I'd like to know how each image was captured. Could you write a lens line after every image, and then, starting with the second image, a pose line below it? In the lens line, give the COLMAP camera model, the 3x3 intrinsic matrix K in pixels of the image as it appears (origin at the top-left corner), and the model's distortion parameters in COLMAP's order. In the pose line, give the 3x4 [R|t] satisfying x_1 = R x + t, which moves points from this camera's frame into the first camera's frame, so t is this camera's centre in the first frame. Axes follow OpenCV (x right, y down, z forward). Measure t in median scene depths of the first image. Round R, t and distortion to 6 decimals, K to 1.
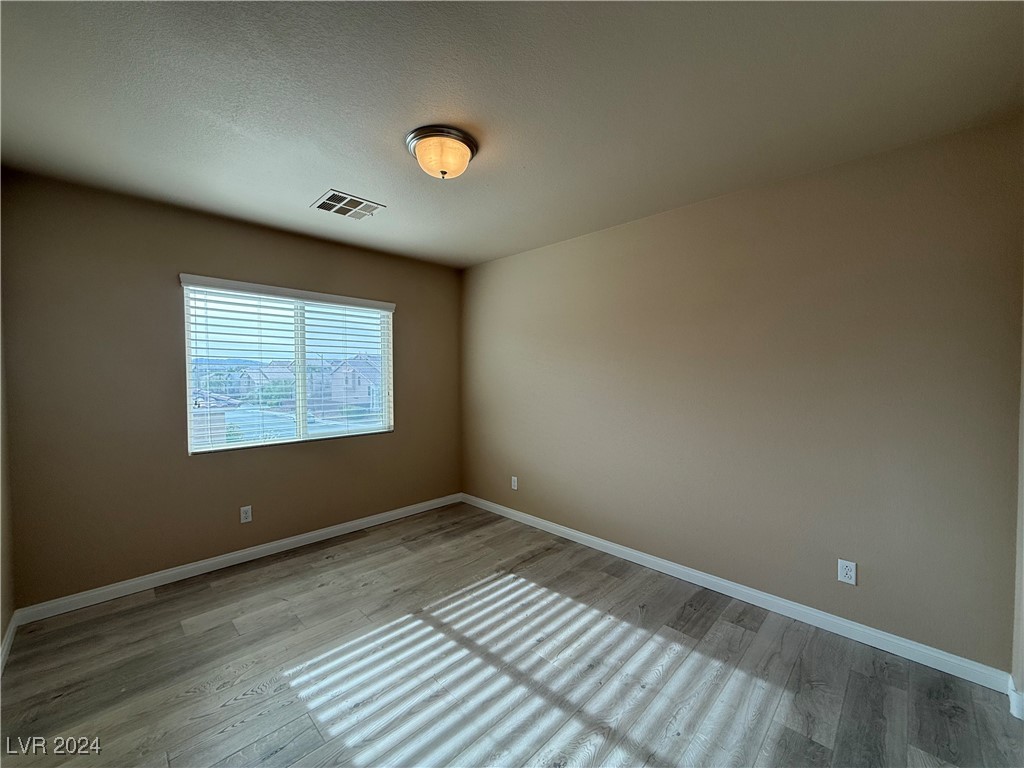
lens RADIAL K [[407.1, 0, 512.0], [0, 407.1, 384.0], [0, 0, 1]] dist [0.012373, 0.000232]
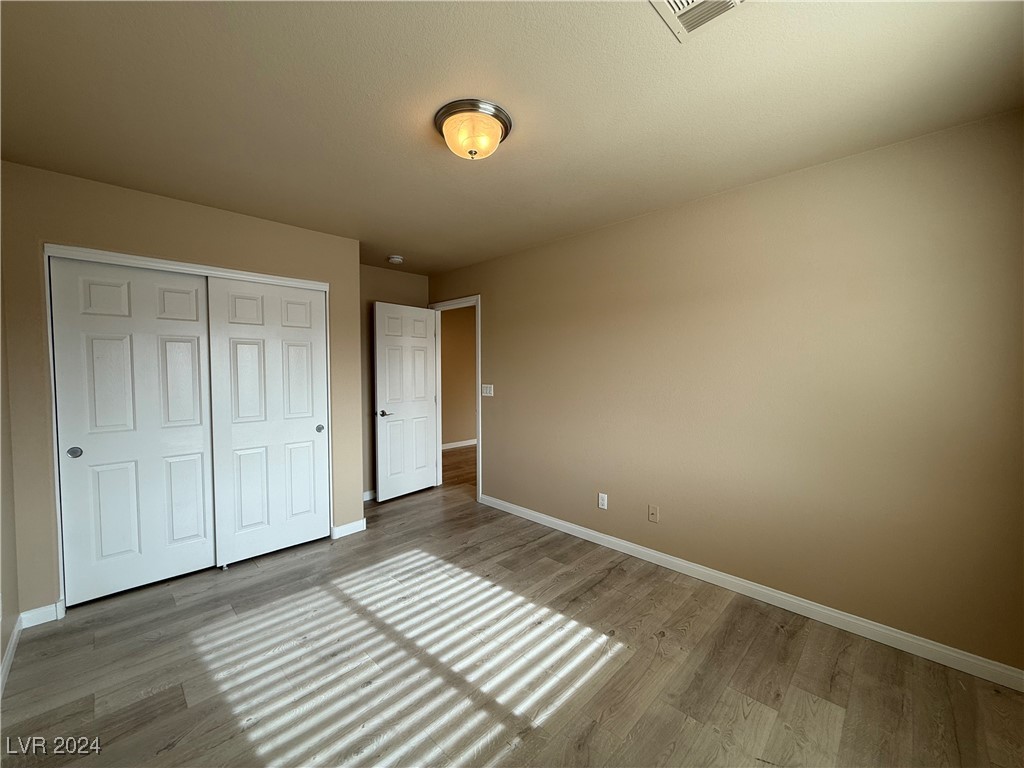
lens RADIAL K [[407.1, 0, 512.0], [0, 407.1, 384.0], [0, 0, 1]] dist [0.012373, 0.000232]
pose [[-0.999981, 0.006146, -0.001003, -0.253794], [0.006066, 0.997784, 0.066253, -0.055989], [0.001408, 0.066246, -0.997802, 1.955365]]
